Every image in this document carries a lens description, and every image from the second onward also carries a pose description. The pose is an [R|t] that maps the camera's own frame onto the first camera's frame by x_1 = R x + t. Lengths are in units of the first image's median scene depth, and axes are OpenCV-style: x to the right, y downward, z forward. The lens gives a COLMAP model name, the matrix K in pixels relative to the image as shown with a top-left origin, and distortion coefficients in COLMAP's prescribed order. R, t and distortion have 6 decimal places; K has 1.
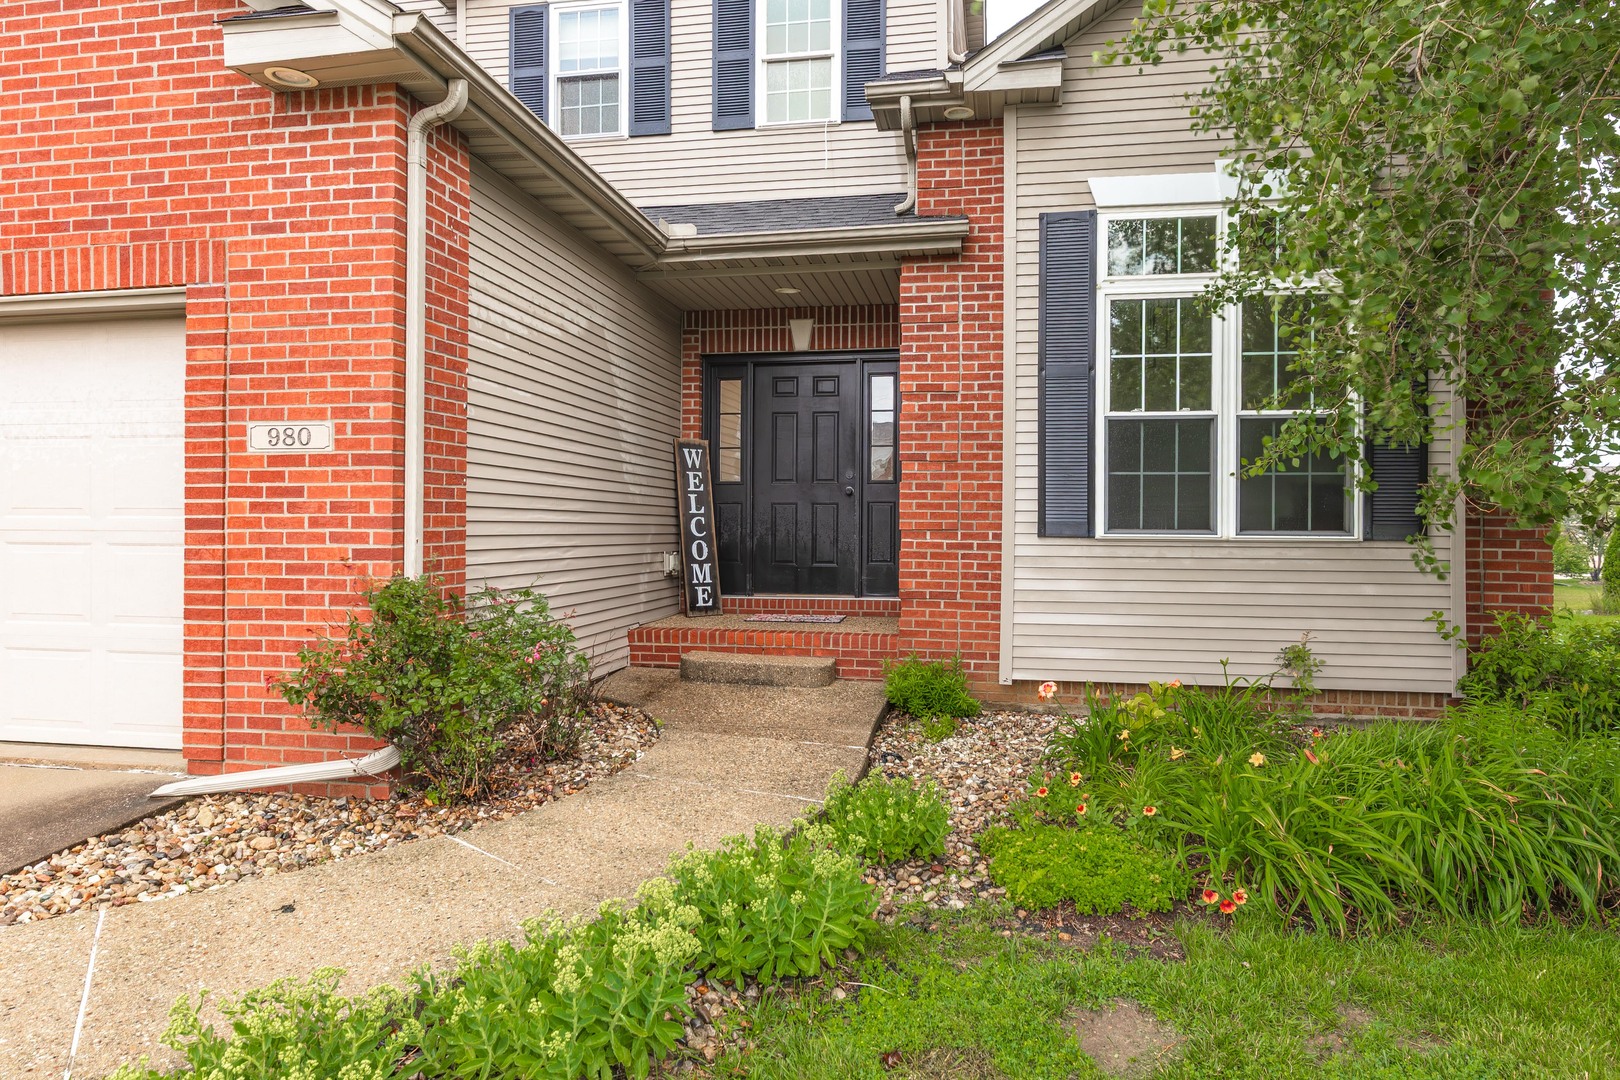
lens RADIAL K [[966.0, 0, 752.0], [0, 966.0, 502.2], [0, 0, 1]] dist [0.008588, 0.003257]
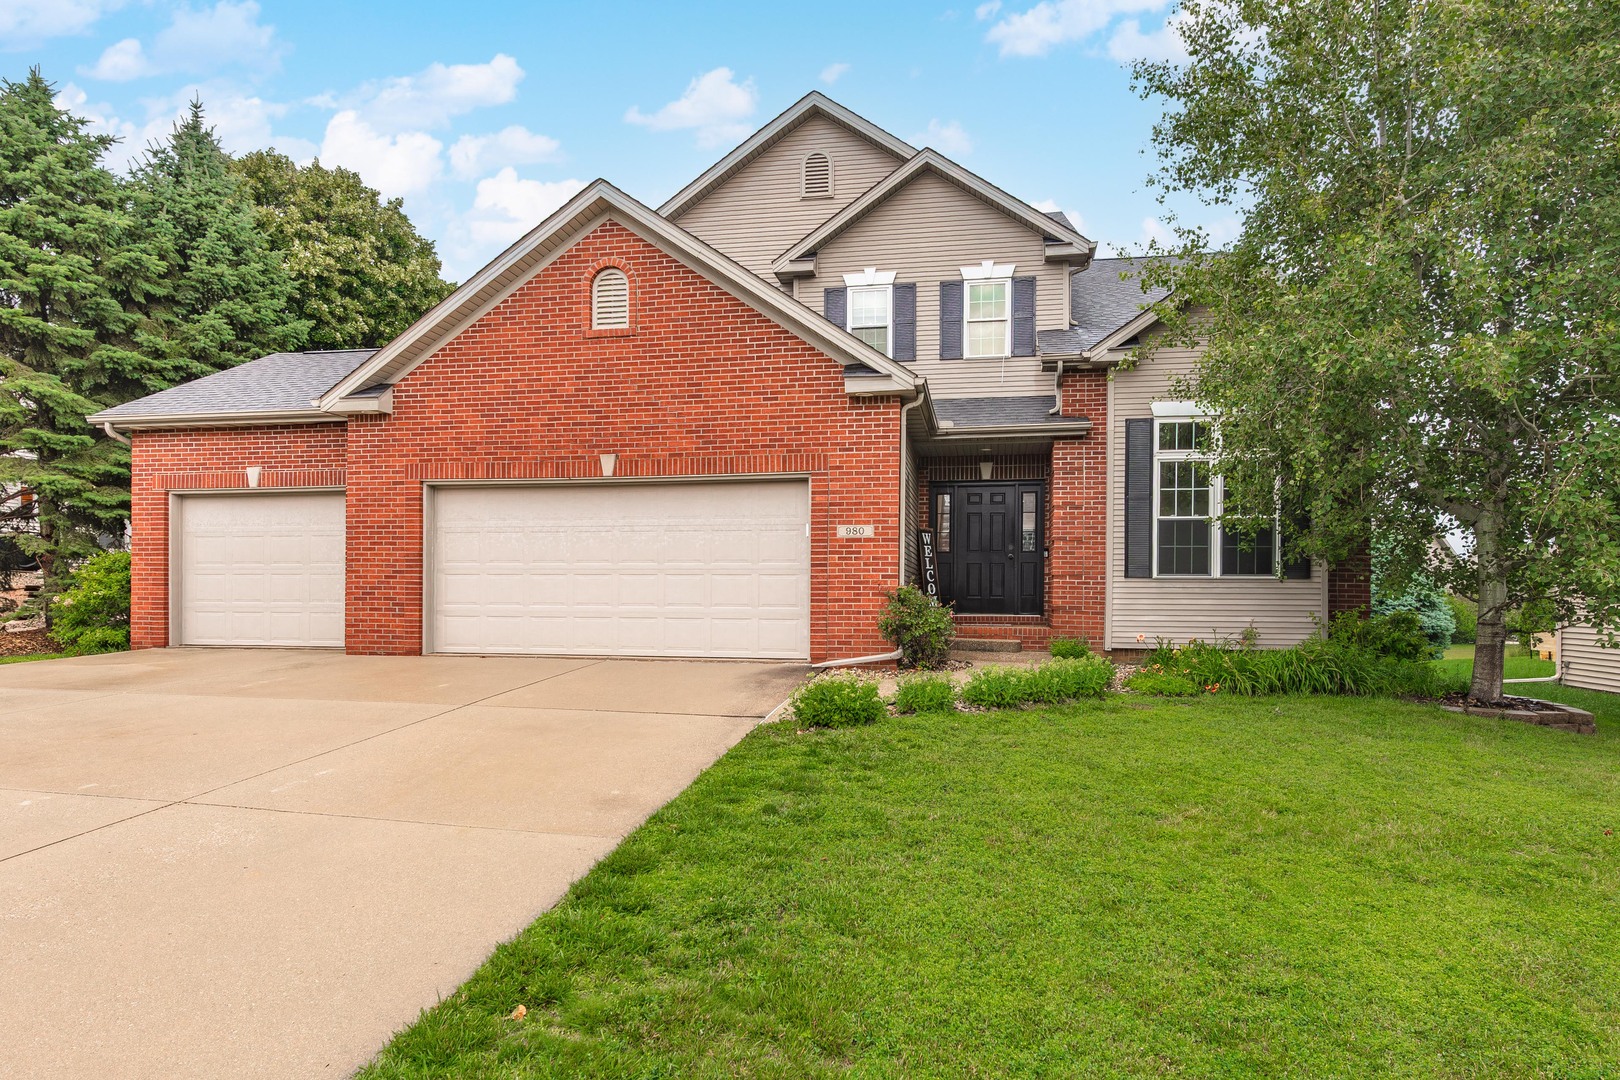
lens RADIAL K [[949.0, 0, 804.8], [0, 949.0, 578.3], [0, 0, 1]] dist [0.037114, -0.001394]
pose [[0.998953, 0.000448, 0.045754, -0.493447], [-0.000463, 1.000000, 0.000305, 0.038843], [-0.045754, -0.000326, 0.998953, -1.026111]]
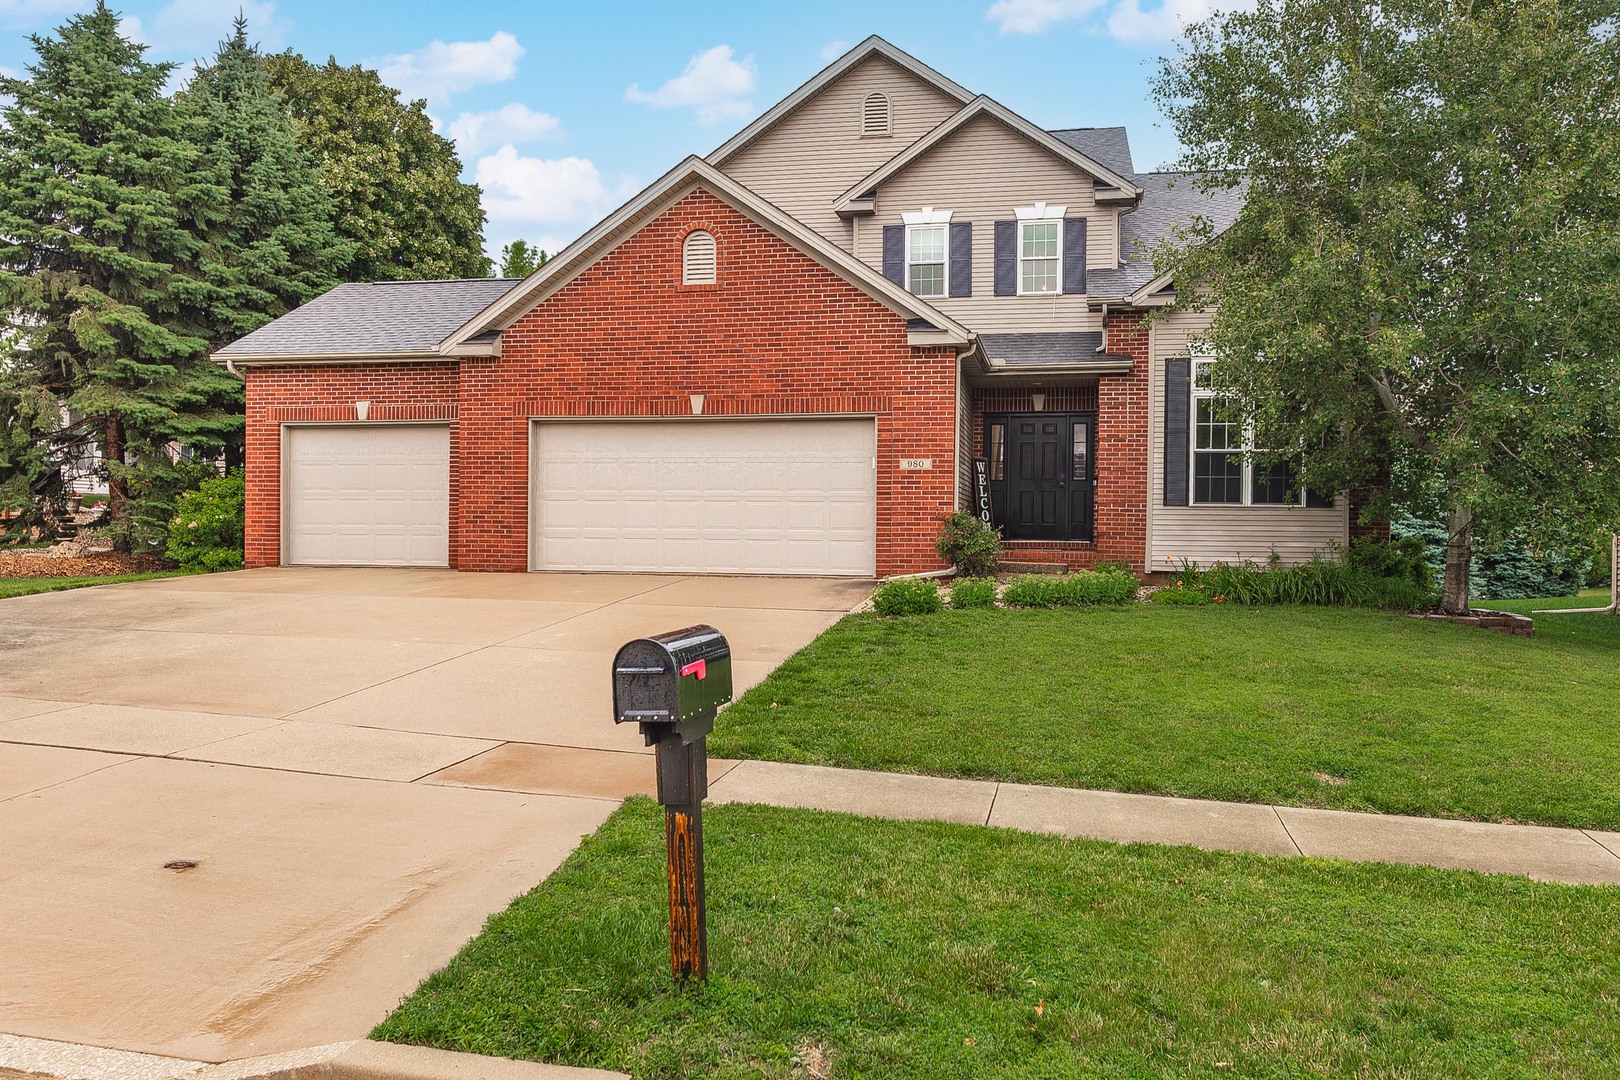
lens RADIAL K [[1247.1, 0, 808.9], [0, 1247.1, 527.6], [0, 0, 1]] dist [0.002826, 0.009274]
pose [[0.999594, 0.003986, 0.028210, -0.618787], [-0.004457, 0.999851, 0.016675, 0.043908], [-0.028139, -0.016794, 0.999463, -1.903420]]
